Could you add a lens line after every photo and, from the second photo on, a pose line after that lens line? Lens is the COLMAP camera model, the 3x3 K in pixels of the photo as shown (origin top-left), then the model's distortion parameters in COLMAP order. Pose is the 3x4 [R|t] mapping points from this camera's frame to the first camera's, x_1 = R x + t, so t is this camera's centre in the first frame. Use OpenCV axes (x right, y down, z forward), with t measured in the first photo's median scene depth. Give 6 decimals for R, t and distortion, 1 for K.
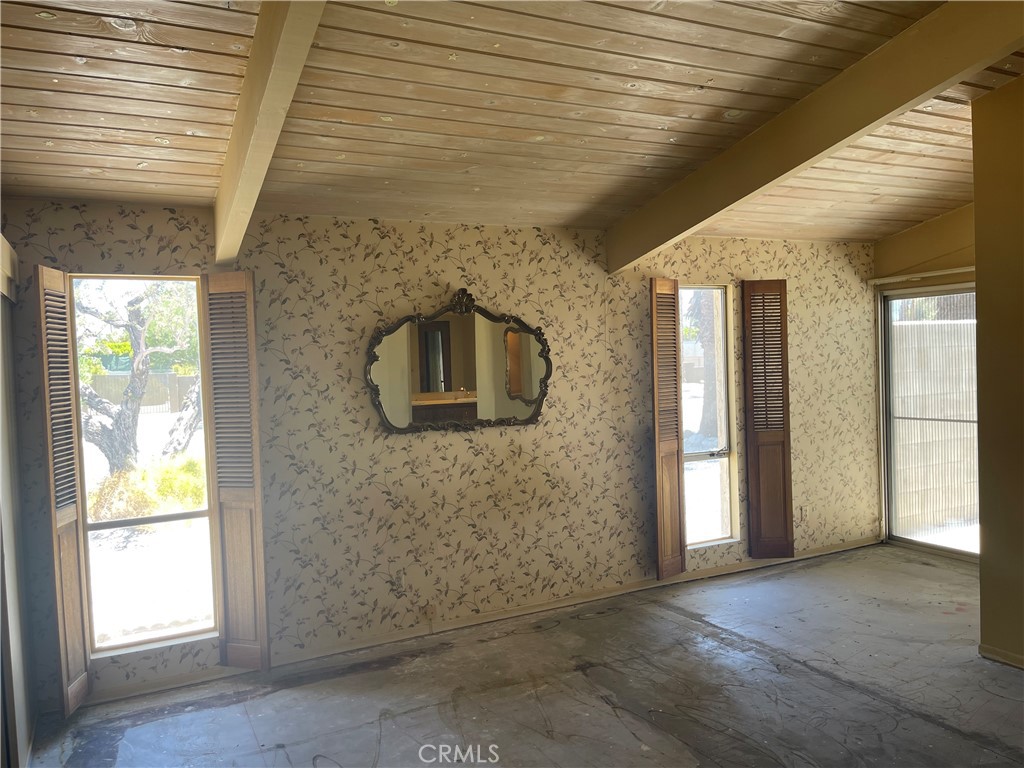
lens RADIAL K [[775.9, 0, 513.2], [0, 775.9, 390.2], [0, 0, 1]] dist [0.079838, -0.105109]
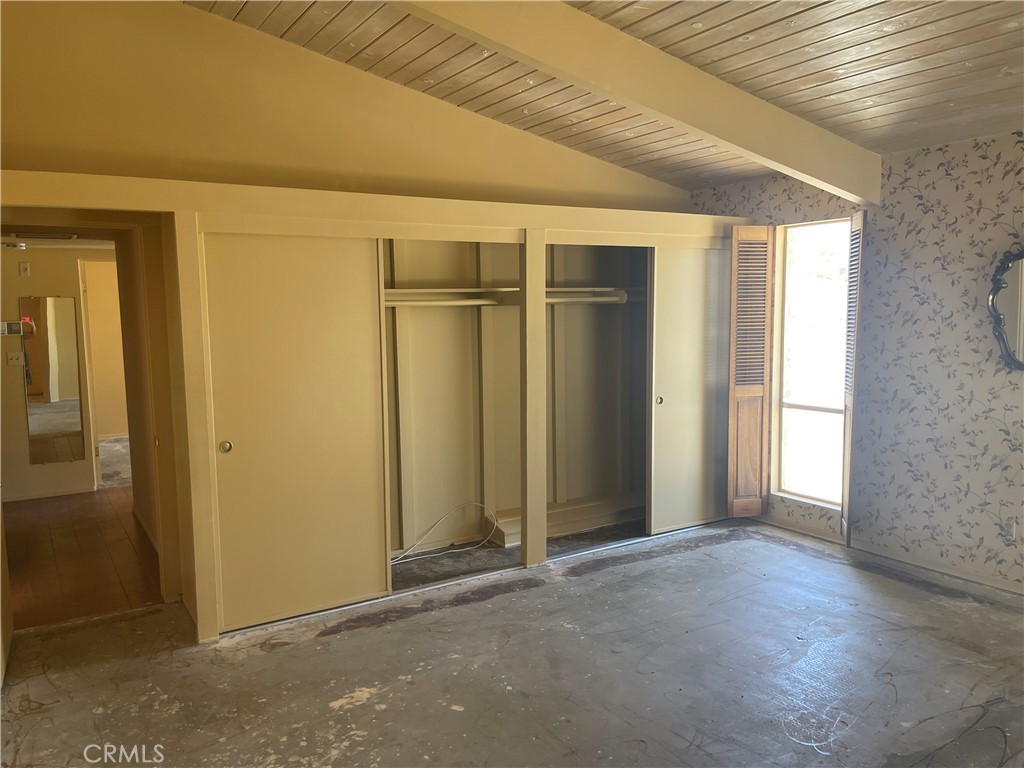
lens RADIAL K [[775.9, 0, 513.2], [0, 775.9, 390.2], [0, 0, 1]] dist [0.079838, -0.105109]
pose [[0.093128, 0.142707, -0.985374, 0.728186], [-0.026854, 0.989675, 0.140792, -0.034738], [0.995292, 0.013350, 0.095999, 0.338540]]
